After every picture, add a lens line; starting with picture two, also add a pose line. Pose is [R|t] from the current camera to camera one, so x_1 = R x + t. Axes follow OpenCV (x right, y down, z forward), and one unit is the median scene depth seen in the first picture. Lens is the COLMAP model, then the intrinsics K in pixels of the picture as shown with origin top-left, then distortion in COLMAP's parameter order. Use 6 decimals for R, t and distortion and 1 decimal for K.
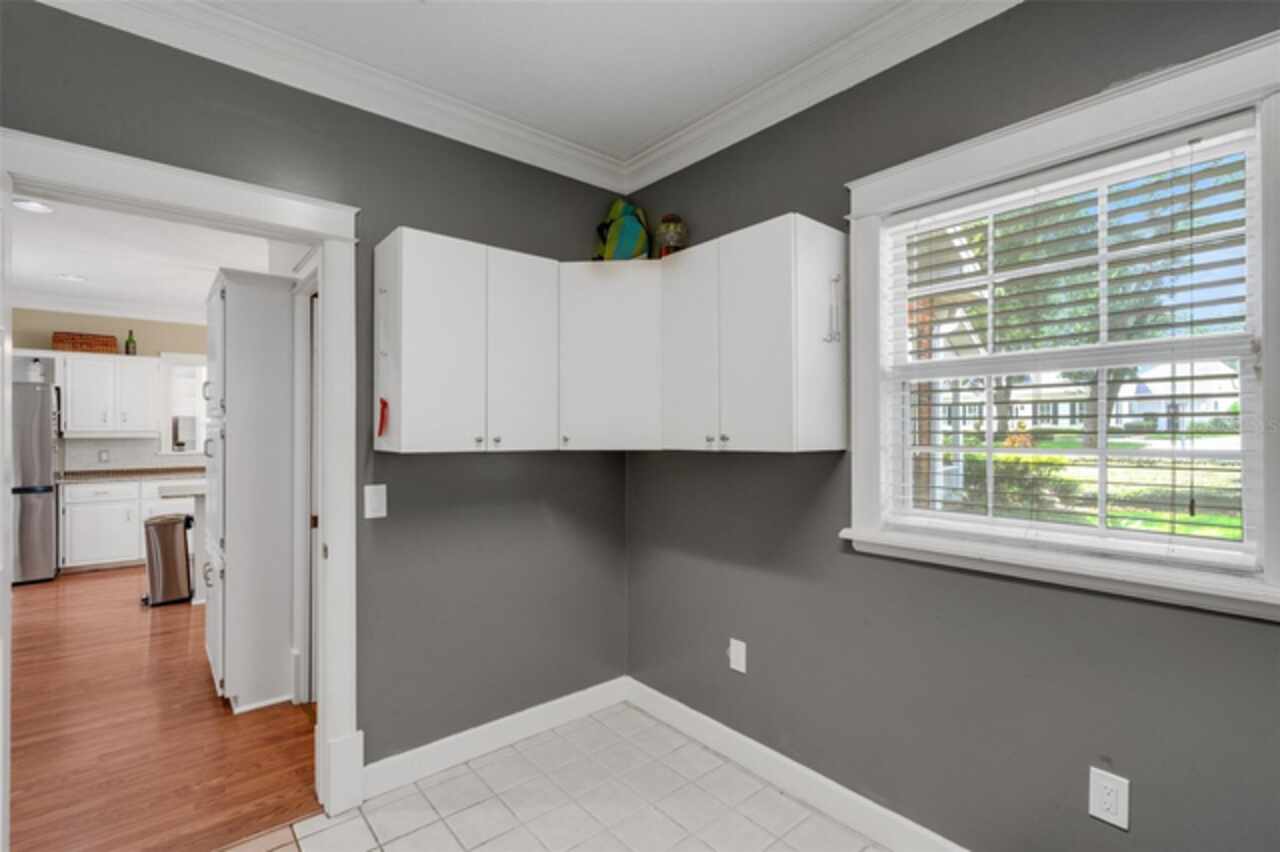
lens RADIAL K [[582.0, 0, 642.8], [0, 582.0, 425.7], [0, 0, 1]] dist [-0.001424, -0.000276]
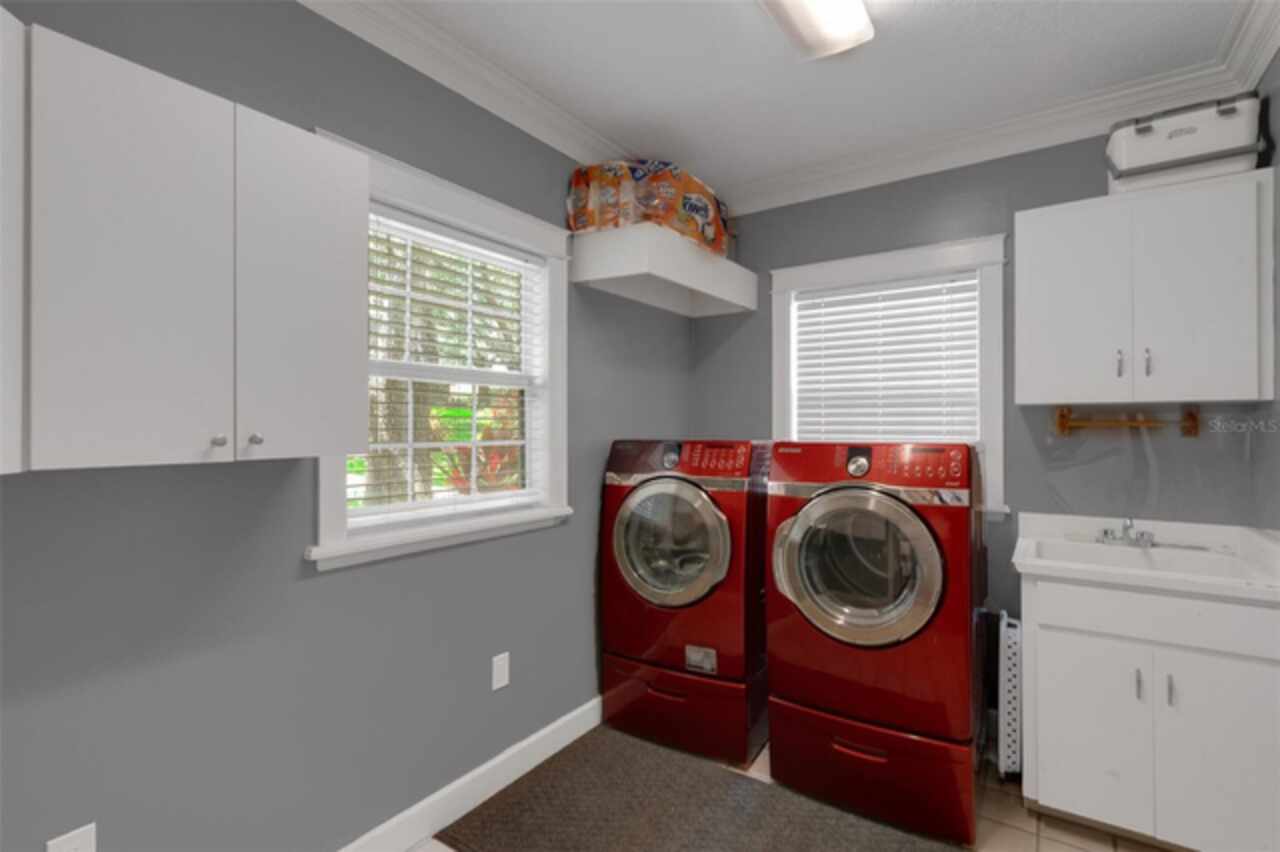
lens RADIAL K [[591.5, 0, 642.2], [0, 591.5, 430.3], [0, 0, 1]] dist [-0.000484, -0.000017]
pose [[-0.254251, 0.001079, 0.967138, -0.647753], [-0.004935, 0.999985, -0.002413, 0.012600], [-0.967126, -0.005387, -0.254242, 0.866032]]
